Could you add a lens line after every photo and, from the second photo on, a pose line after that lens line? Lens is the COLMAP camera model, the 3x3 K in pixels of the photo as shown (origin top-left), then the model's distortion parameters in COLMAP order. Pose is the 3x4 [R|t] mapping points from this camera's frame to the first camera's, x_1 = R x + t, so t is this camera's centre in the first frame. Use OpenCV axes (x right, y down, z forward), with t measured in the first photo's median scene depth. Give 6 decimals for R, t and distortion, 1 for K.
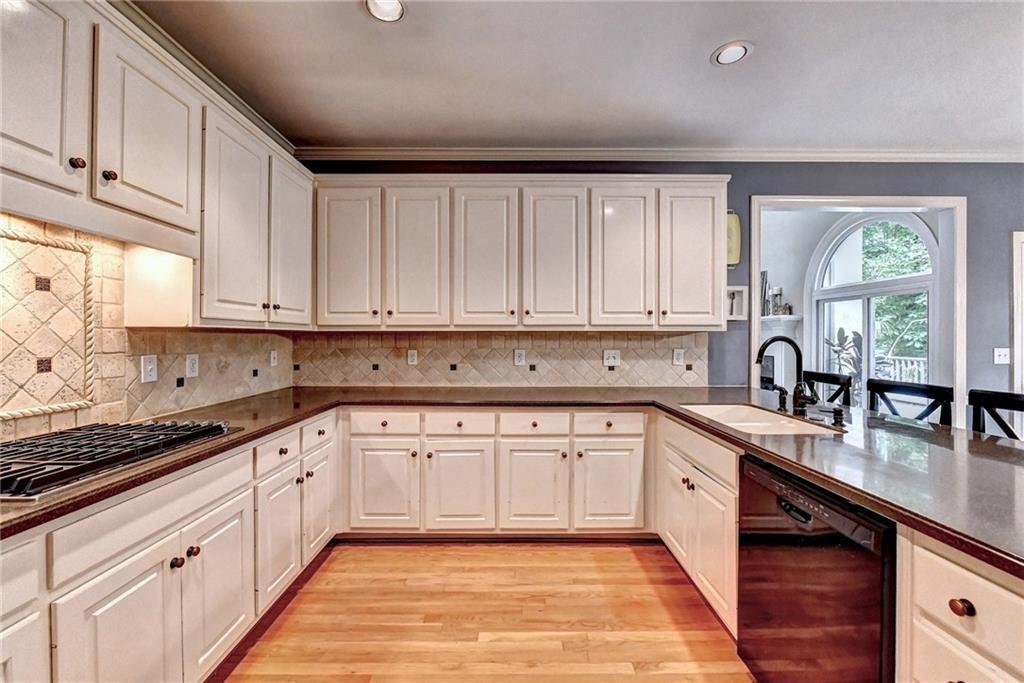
lens RADIAL K [[405.6, 0, 508.2], [0, 405.6, 337.4], [0, 0, 1]] dist [-0.006743, -0.001522]
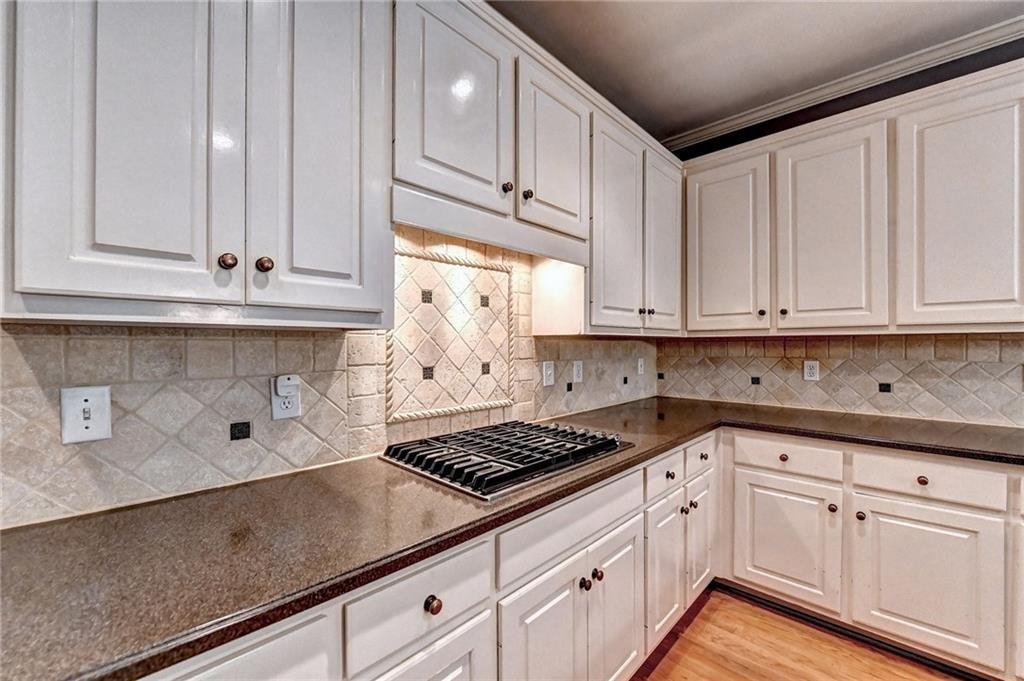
lens RADIAL K [[408.0, 0, 513.1], [0, 408.0, 346.6], [0, 0, 1]] dist [-0.011301, -0.001475]
pose [[0.720483, 0.000900, -0.693472, -0.166348], [0.004277, 0.999974, 0.005742, -0.002149], [0.693459, -0.007103, 0.720461, 0.116771]]
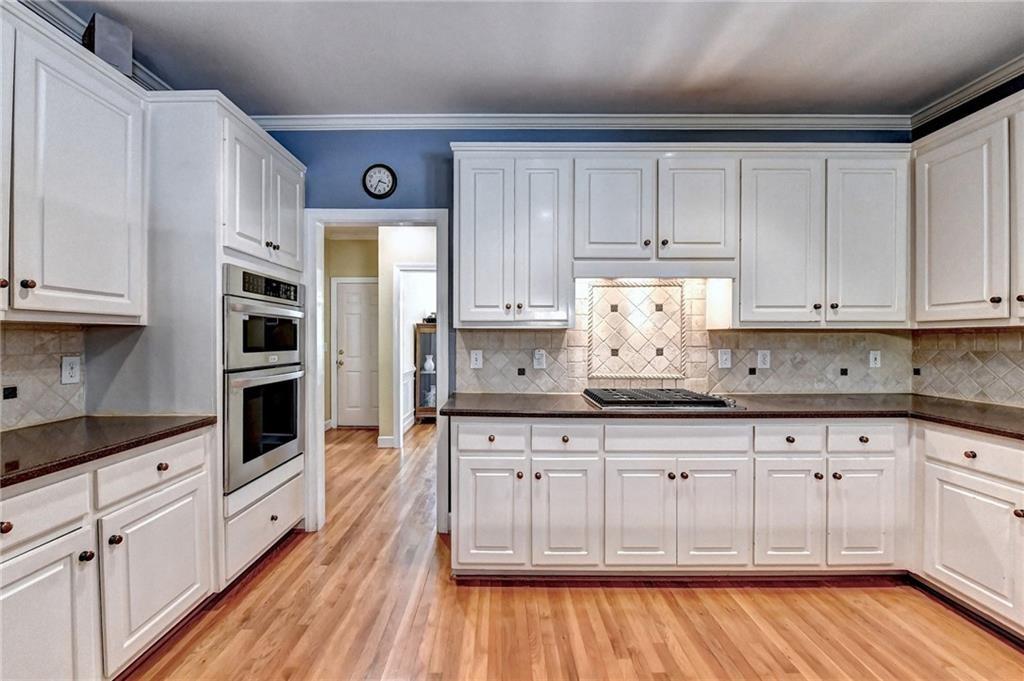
lens RADIAL K [[408.0, 0, 503.2], [0, 408.0, 338.9], [0, 0, 1]] dist [-0.011301, -0.001475]
pose [[0.003097, -0.001333, -0.999994, 0.470337], [0.001034, 0.999999, -0.001330, 0.007954], [0.999995, -0.001030, 0.003098, 0.187814]]
